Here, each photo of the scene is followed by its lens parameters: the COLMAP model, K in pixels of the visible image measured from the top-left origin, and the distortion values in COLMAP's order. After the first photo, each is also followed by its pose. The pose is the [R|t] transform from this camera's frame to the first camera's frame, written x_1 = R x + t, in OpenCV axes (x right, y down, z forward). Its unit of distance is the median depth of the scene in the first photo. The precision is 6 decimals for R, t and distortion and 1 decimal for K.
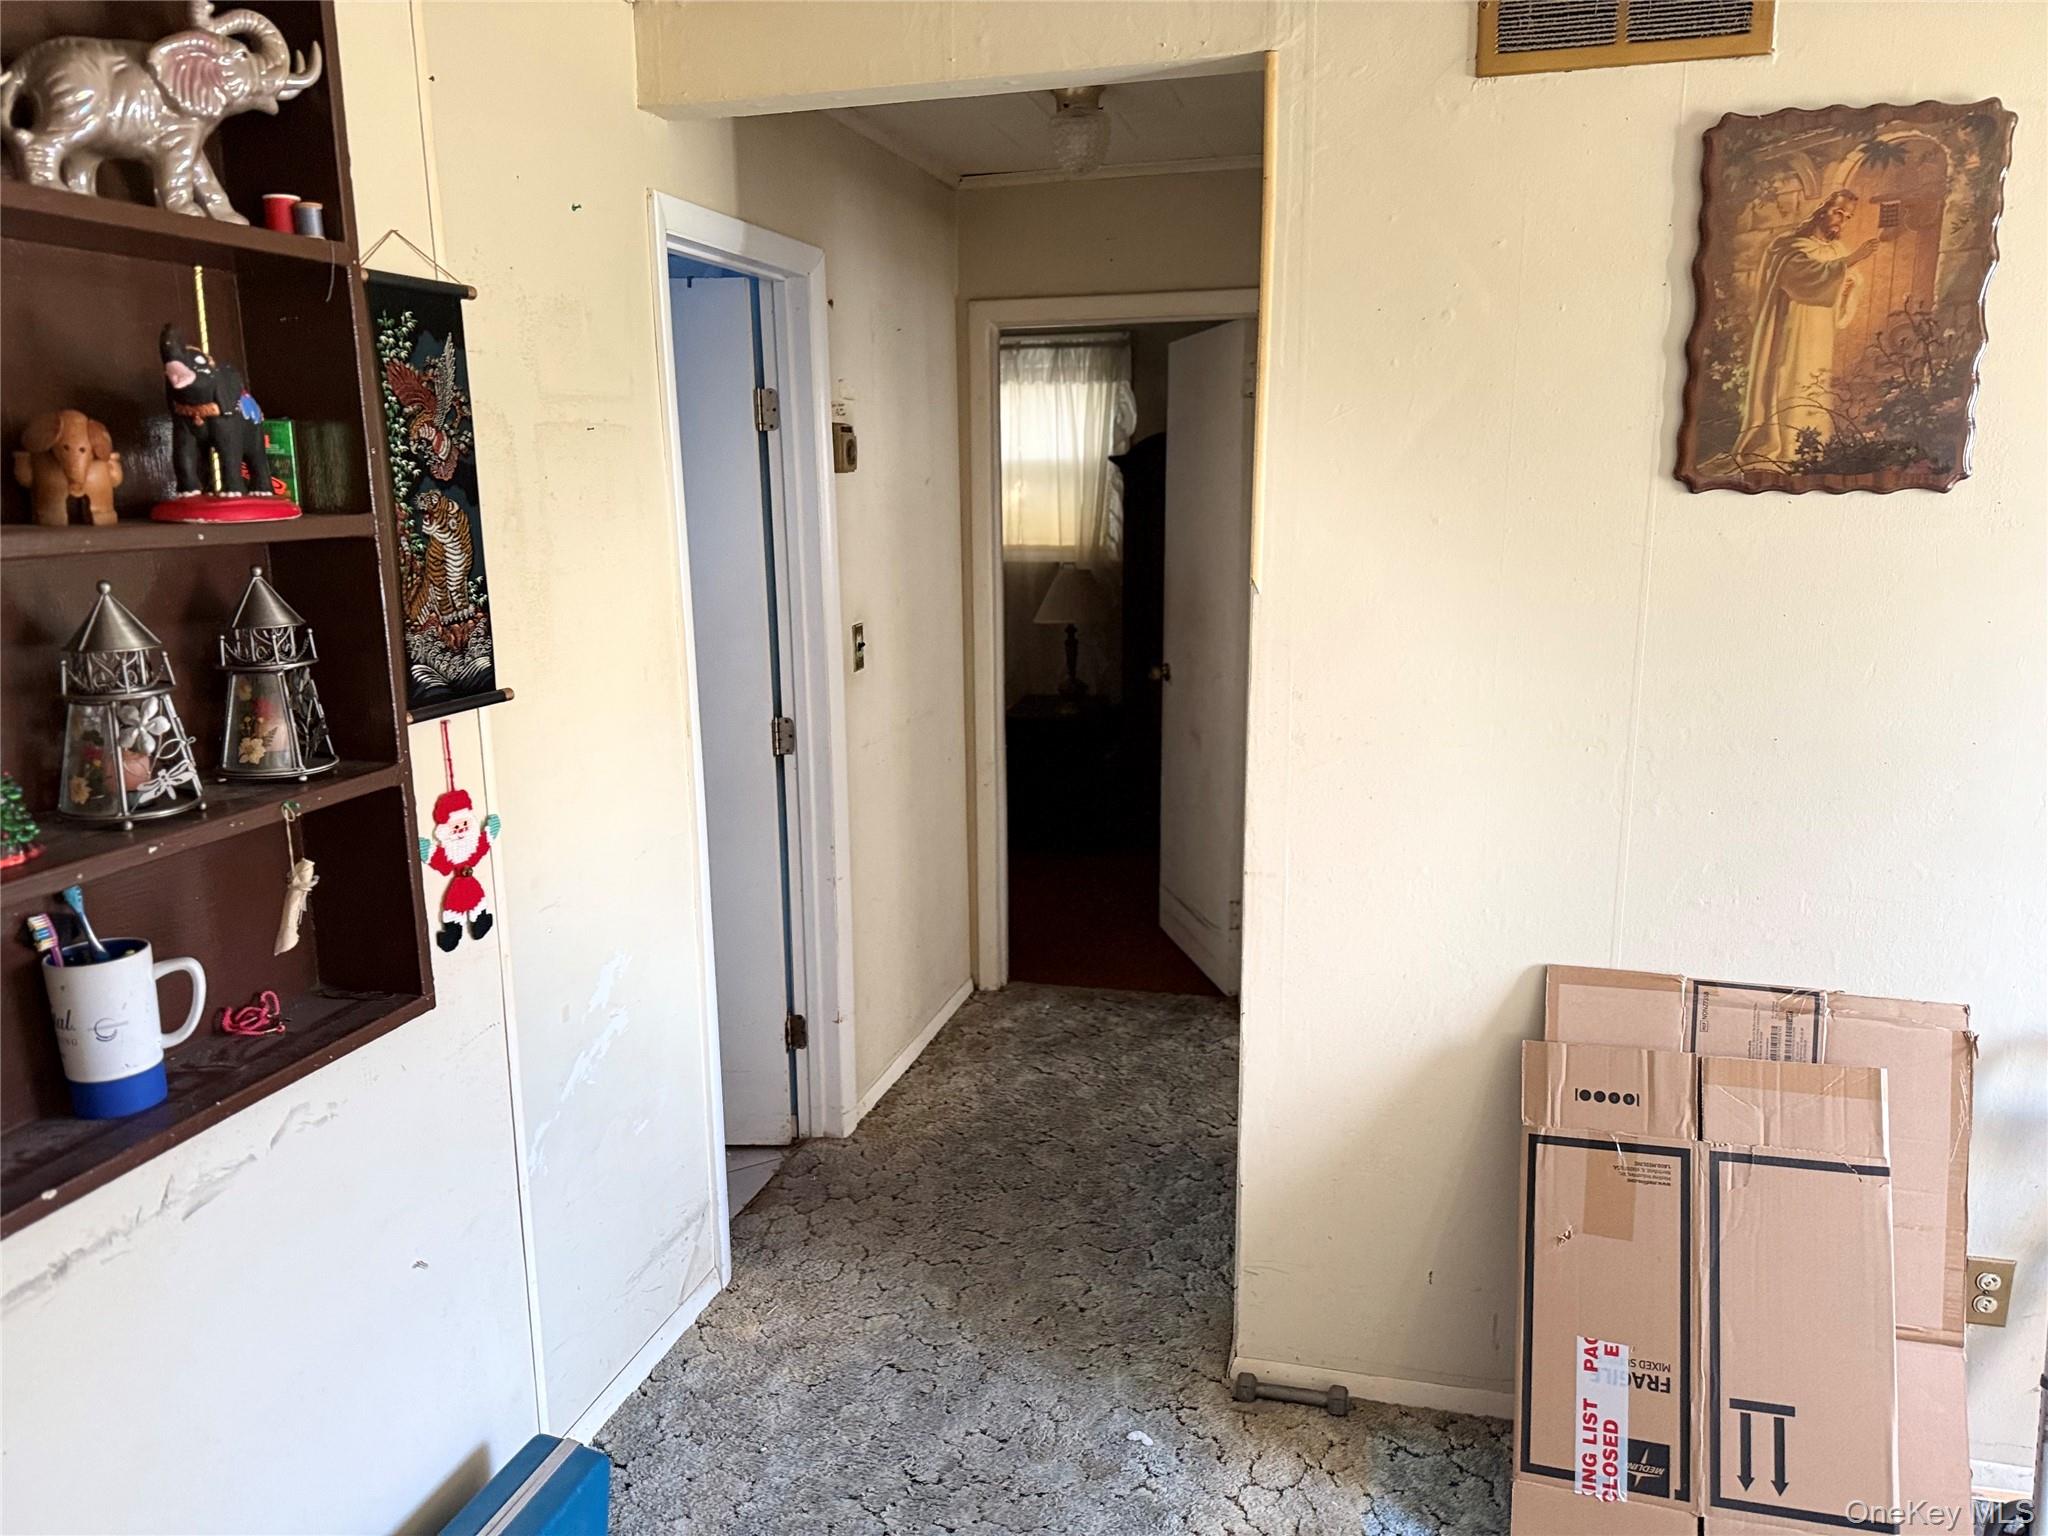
lens RADIAL K [[1438.7, 0, 1029.6], [0, 1438.7, 780.1], [0, 0, 1]] dist [0.024216, -0.030489]
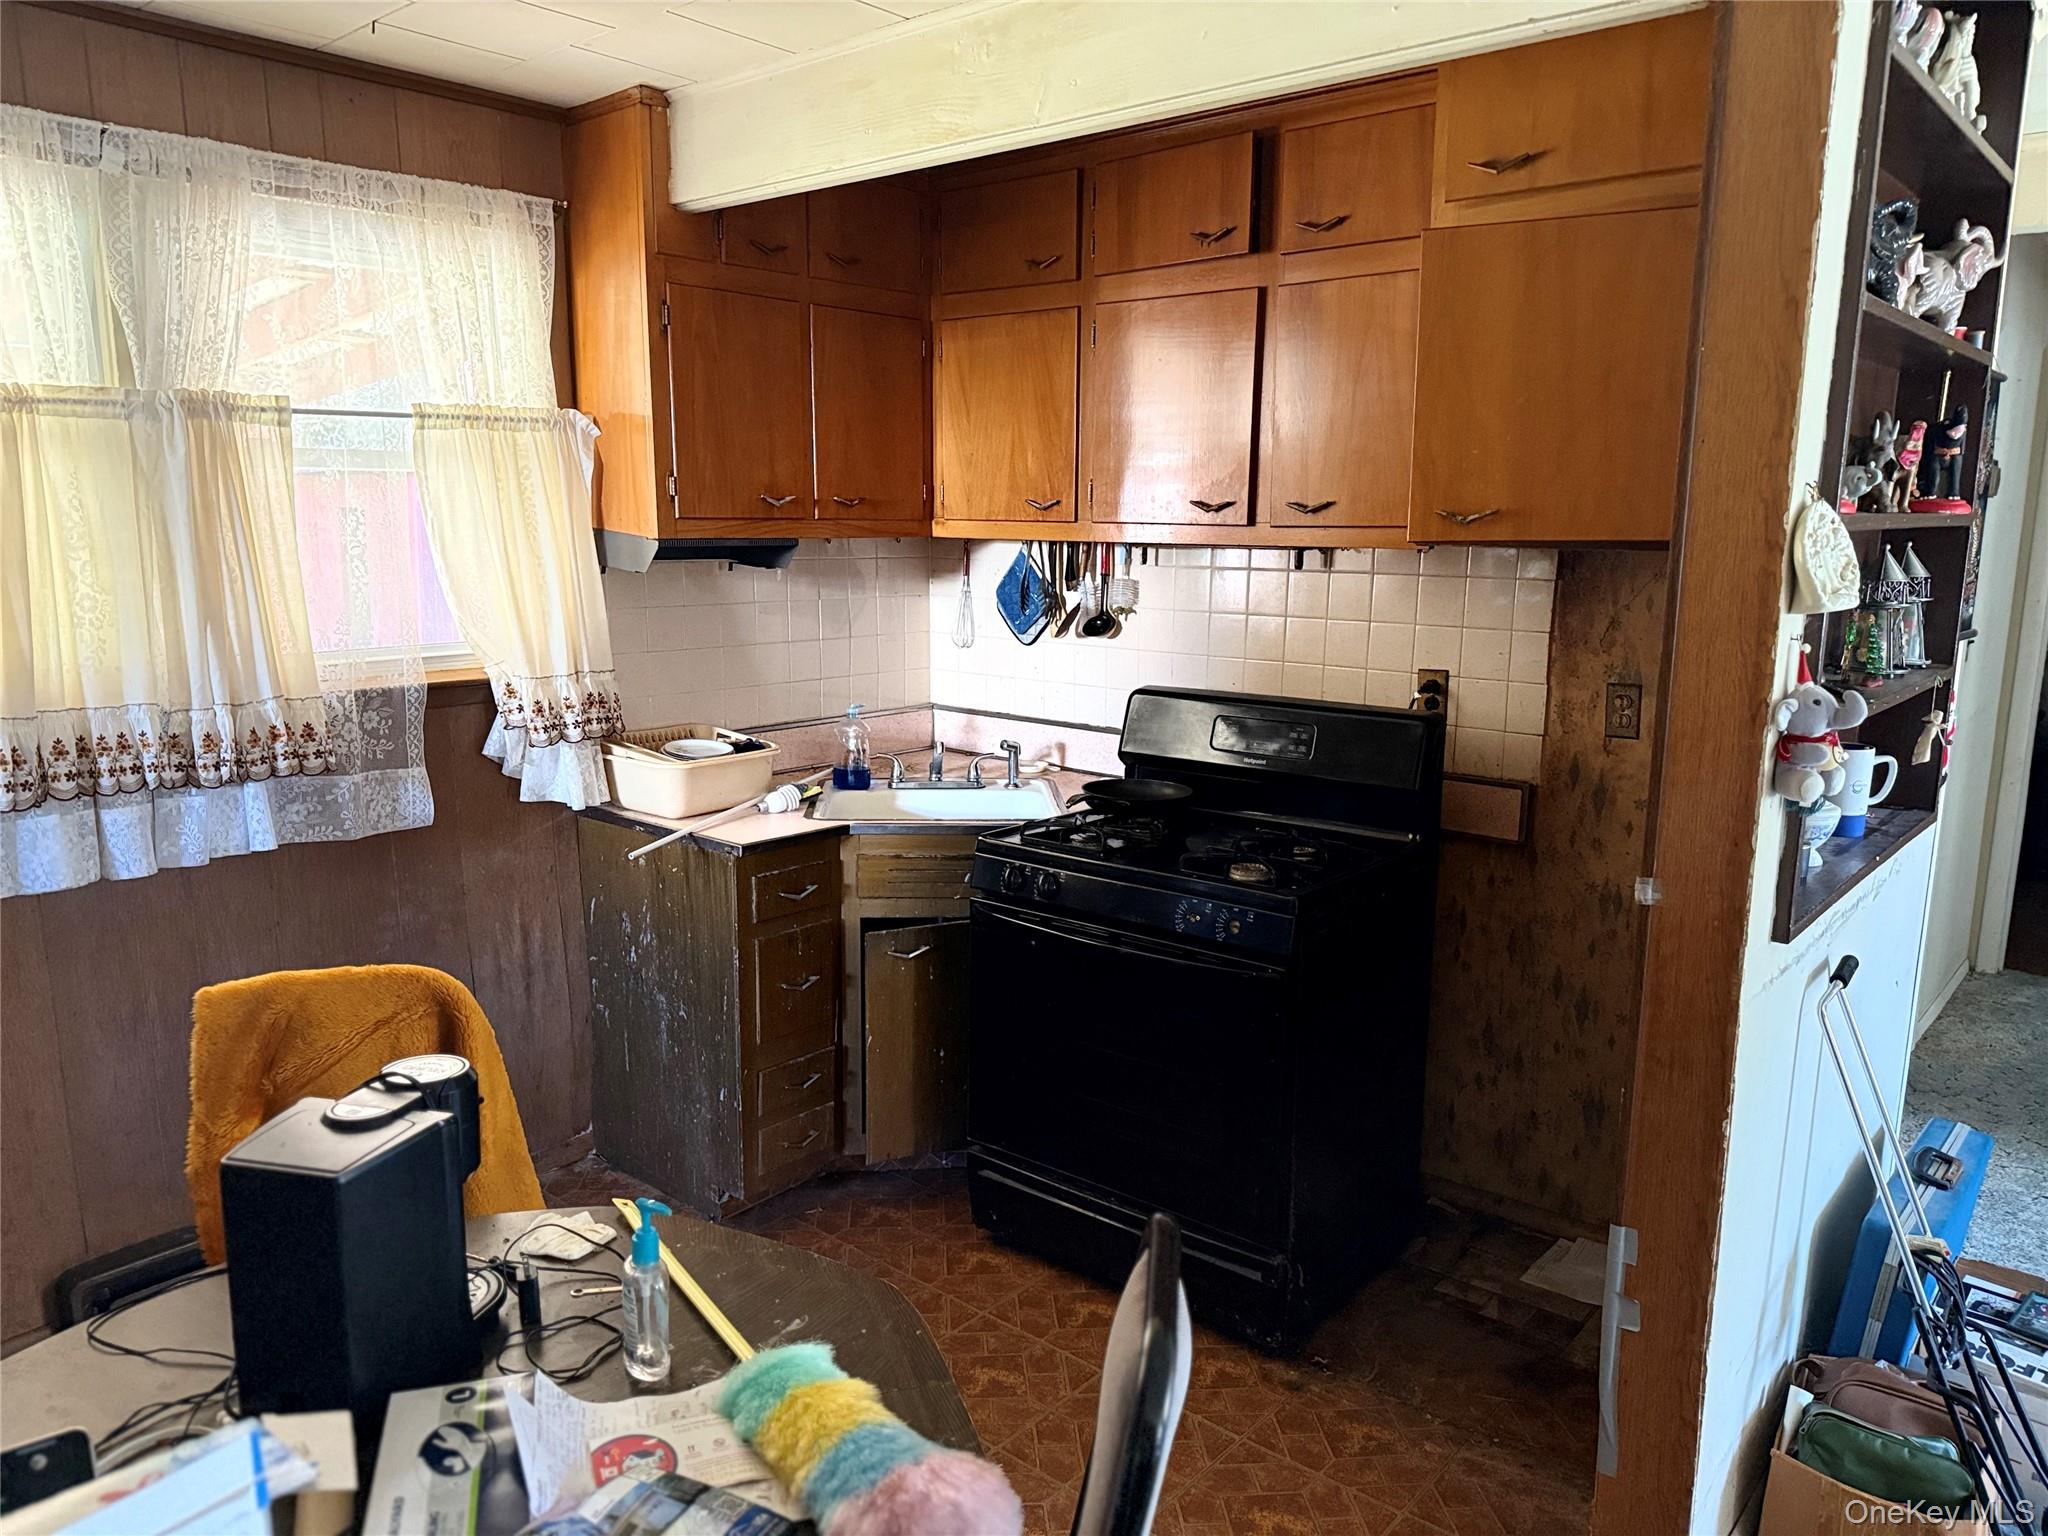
lens RADIAL K [[1438.7, 0, 1017.1], [0, 1438.7, 777.1], [0, 0, 1]] dist [0.024216, -0.030489]
pose [[0.897902, 0.092276, -0.430416, -0.501793], [-0.104234, 0.994544, -0.004226, 0.173228], [0.427677, 0.048659, 0.902621, -0.689329]]
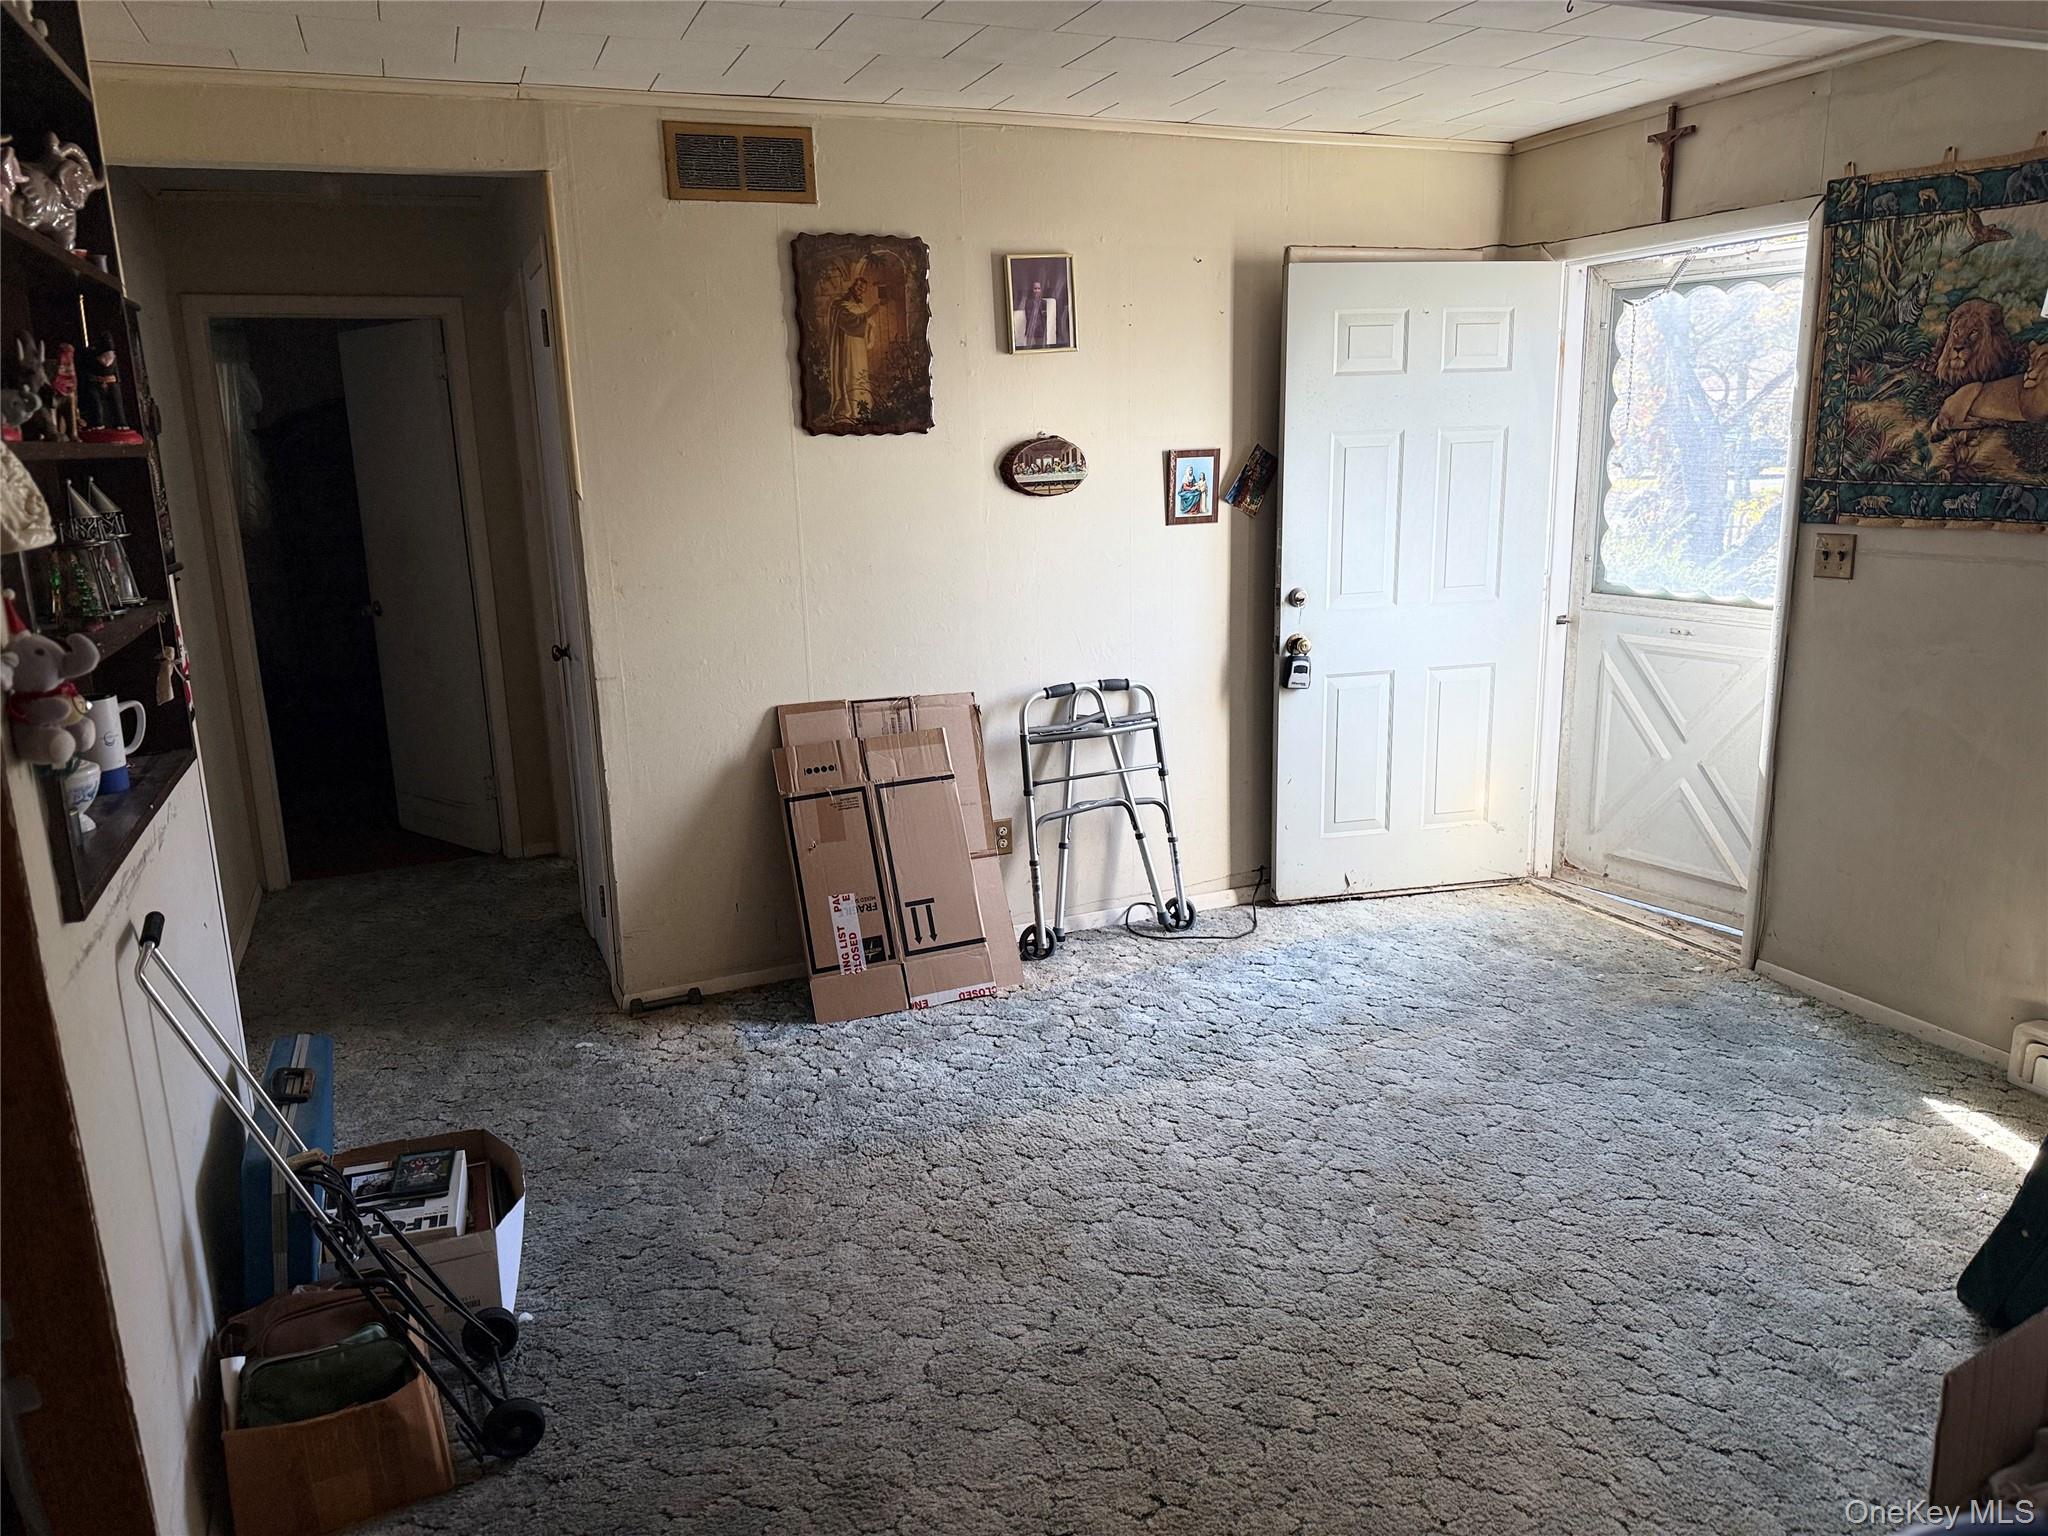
lens RADIAL K [[1438.7, 0, 1024.5], [0, 1438.7, 780.9], [0, 0, 1]] dist [0.024216, -0.030489]
pose [[0.789741, -0.152333, 0.594226, -0.502531], [0.147102, 0.987441, 0.057634, 0.176029], [-0.595542, 0.041896, 0.802231, -0.640564]]
